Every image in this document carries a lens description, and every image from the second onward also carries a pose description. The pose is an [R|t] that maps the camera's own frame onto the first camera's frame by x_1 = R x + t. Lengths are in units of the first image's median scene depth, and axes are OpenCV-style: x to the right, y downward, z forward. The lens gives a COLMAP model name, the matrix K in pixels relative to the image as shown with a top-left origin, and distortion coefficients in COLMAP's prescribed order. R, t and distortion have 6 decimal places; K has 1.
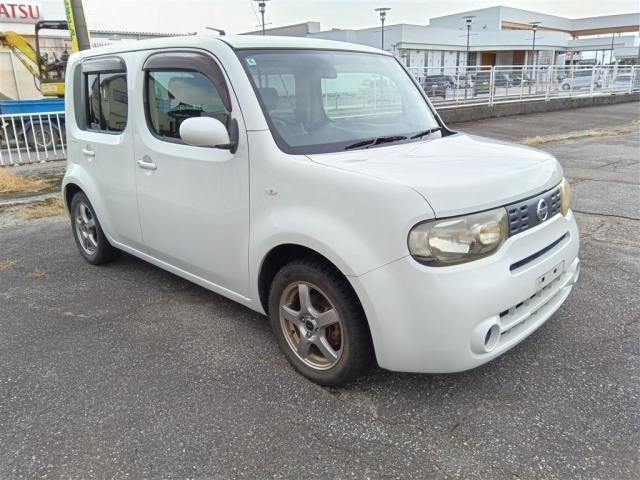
lens RADIAL K [[492.7, 0, 321.6], [0, 492.7, 238.7], [0, 0, 1]] dist [0.007420, 0.001368]
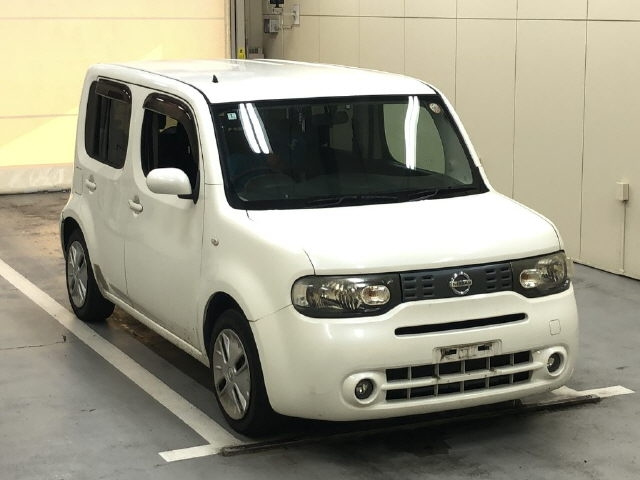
lens RADIAL K [[1300.0, 0, 318.9], [0, 1300.0, 239.0], [0, 0, 1]] dist [0.049272, 0.094230]
pose [[0.942452, 0.080014, -0.324627, 0.965359], [-0.117107, 0.988434, -0.096352, 0.133009], [0.313163, 0.128823, 0.940922, -1.480708]]
